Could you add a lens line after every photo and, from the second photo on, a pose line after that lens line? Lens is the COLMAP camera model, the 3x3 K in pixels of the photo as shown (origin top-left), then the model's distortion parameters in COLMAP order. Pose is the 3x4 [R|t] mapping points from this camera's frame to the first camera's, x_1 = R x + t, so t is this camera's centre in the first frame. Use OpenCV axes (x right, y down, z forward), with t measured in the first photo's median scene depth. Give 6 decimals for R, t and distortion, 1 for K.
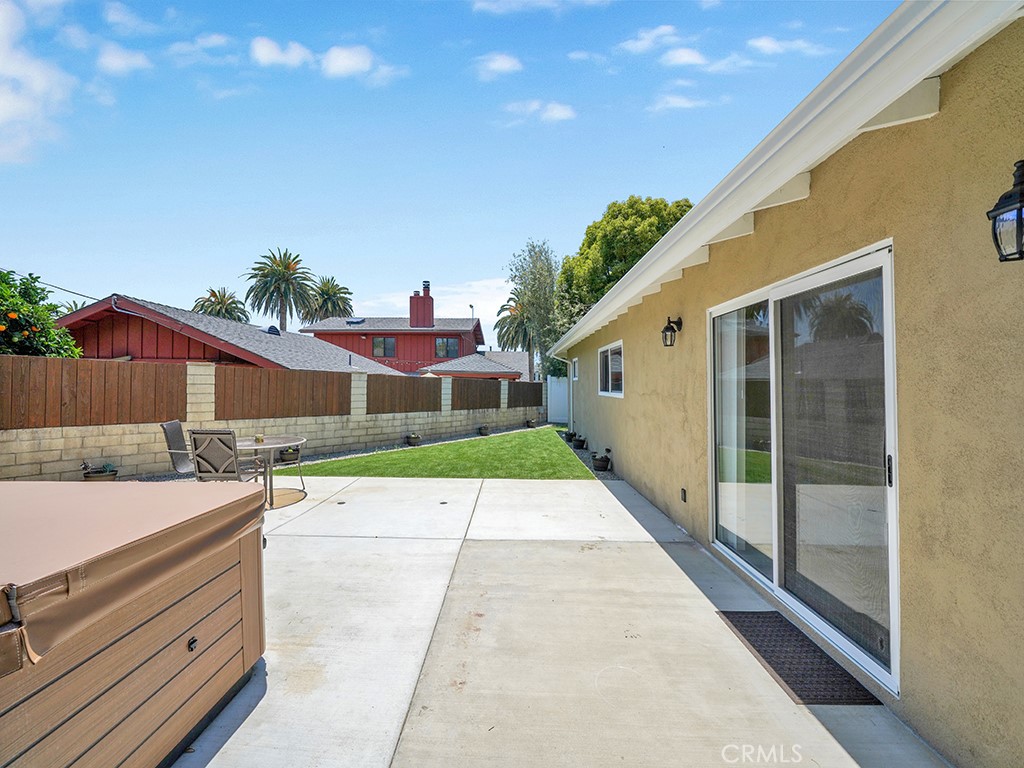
lens RADIAL K [[366.4, 0, 512.5], [0, 366.4, 390.5], [0, 0, 1]] dist [-0.020848, 0.000141]
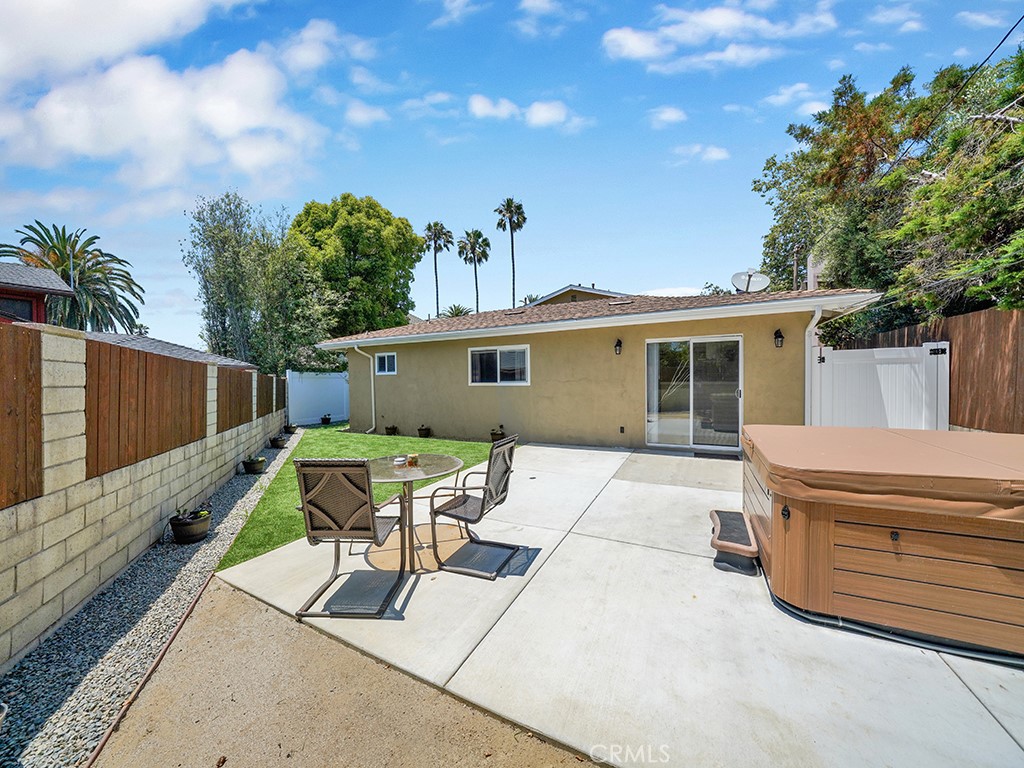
lens RADIAL K [[383.9, 0, 512.0], [0, 383.9, 384.0], [0, 0, 1]] dist [-0.000998, -0.000016]
pose [[0.474752, -0.029267, 0.879633, -1.355214], [0.038388, 0.999184, 0.012527, -0.009492], [-0.879282, 0.027820, 0.475488, 0.433302]]
